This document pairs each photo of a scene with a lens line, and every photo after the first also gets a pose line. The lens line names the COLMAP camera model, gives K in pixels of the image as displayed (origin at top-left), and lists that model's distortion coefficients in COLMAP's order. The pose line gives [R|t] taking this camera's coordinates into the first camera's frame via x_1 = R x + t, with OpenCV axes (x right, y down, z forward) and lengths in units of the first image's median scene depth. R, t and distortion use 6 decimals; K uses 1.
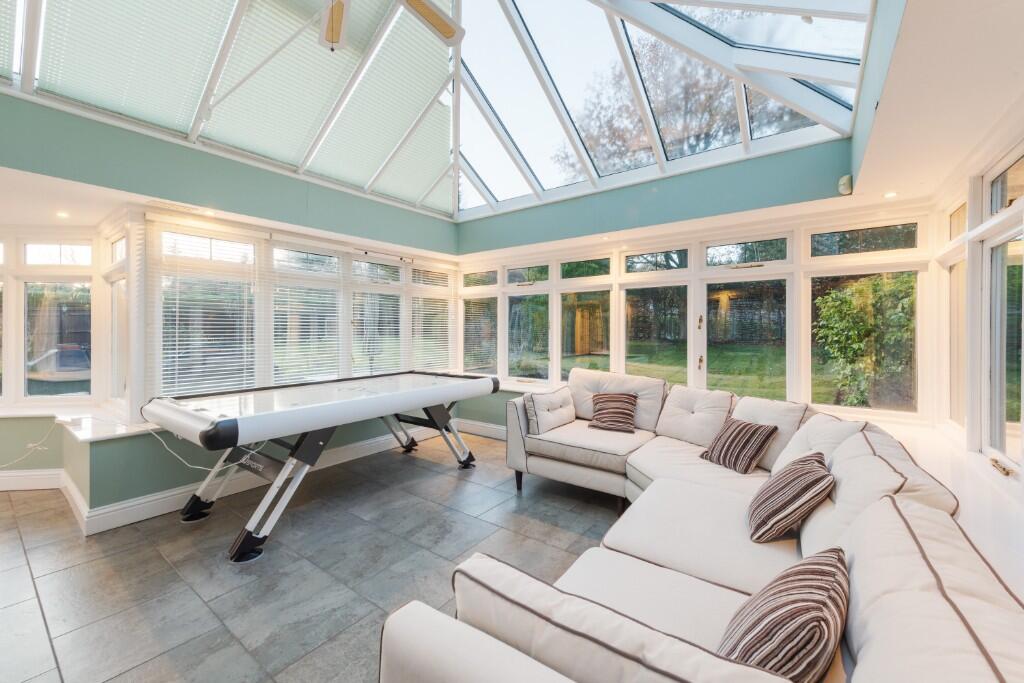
lens RADIAL K [[402.9, 0, 511.7], [0, 402.9, 336.4], [0, 0, 1]] dist [0.015832, -0.000002]
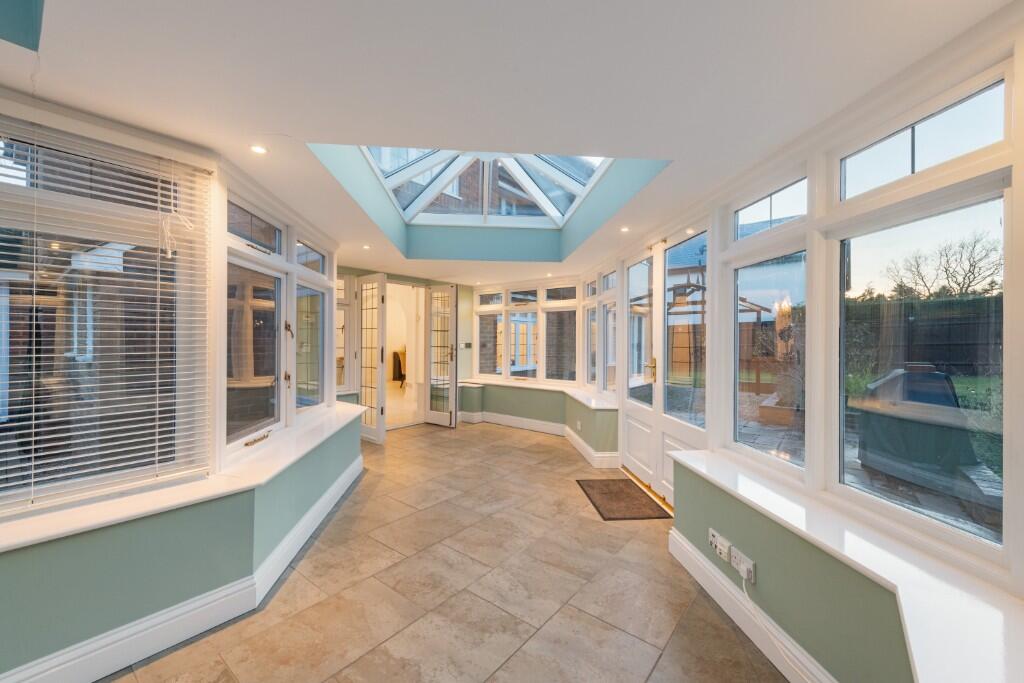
lens RADIAL K [[402.9, 0, 511.9], [0, 402.9, 341.0], [0, 0, 1]] dist [0.015832, -0.000002]
pose [[-0.030366, 0.003437, -0.999533, -0.395600], [-0.013833, 0.999897, 0.003858, -0.010507], [0.999443, 0.013944, -0.030316, 0.357662]]
